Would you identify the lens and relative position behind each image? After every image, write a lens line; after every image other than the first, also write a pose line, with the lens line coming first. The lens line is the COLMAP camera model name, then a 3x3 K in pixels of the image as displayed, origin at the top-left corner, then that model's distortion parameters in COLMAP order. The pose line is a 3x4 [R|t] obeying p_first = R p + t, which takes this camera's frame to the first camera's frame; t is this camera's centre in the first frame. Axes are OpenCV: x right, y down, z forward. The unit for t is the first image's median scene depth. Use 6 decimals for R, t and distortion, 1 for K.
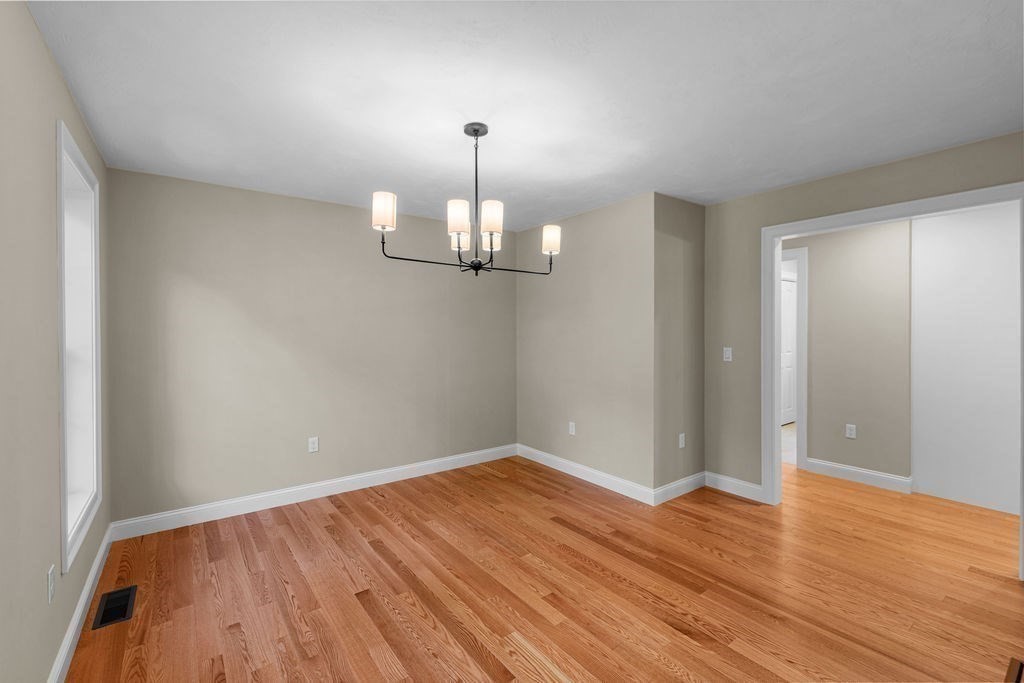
lens RADIAL K [[449.8, 0, 509.6], [0, 449.8, 336.5], [0, 0, 1]] dist [-0.002981, 0.001746]
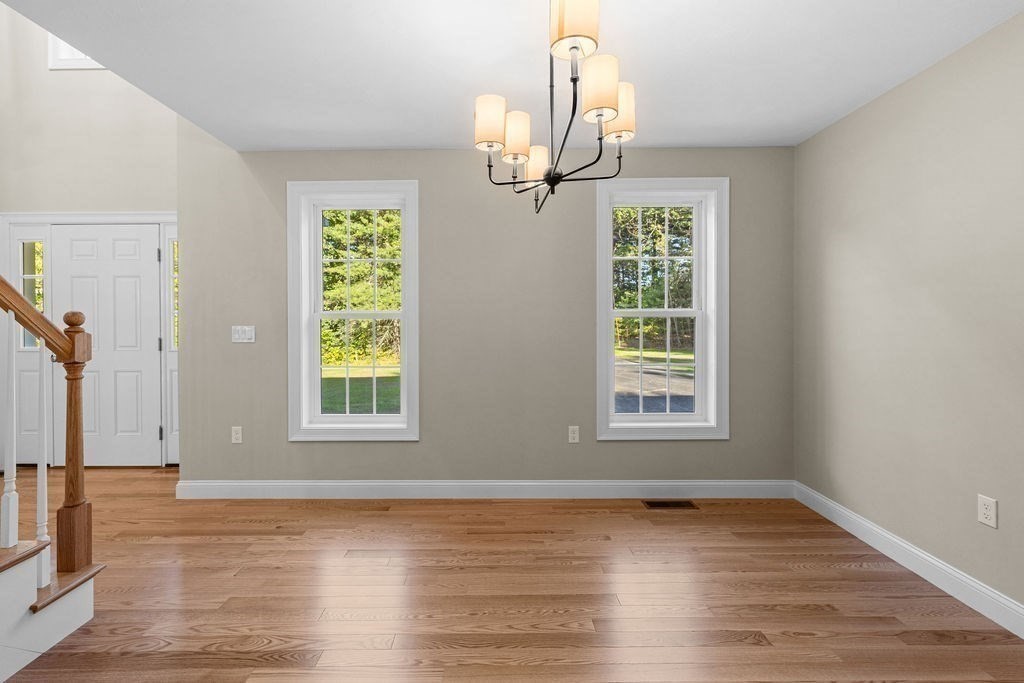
lens RADIAL K [[449.8, 0, 502.8], [0, 449.8, 325.5], [0, 0, 1]] dist [-0.002981, 0.001746]
pose [[-0.608011, 0.009135, -0.793876, 0.464987], [-0.006526, 0.999843, 0.016504, 0.035585], [0.793902, 0.015215, -0.607856, 1.309676]]
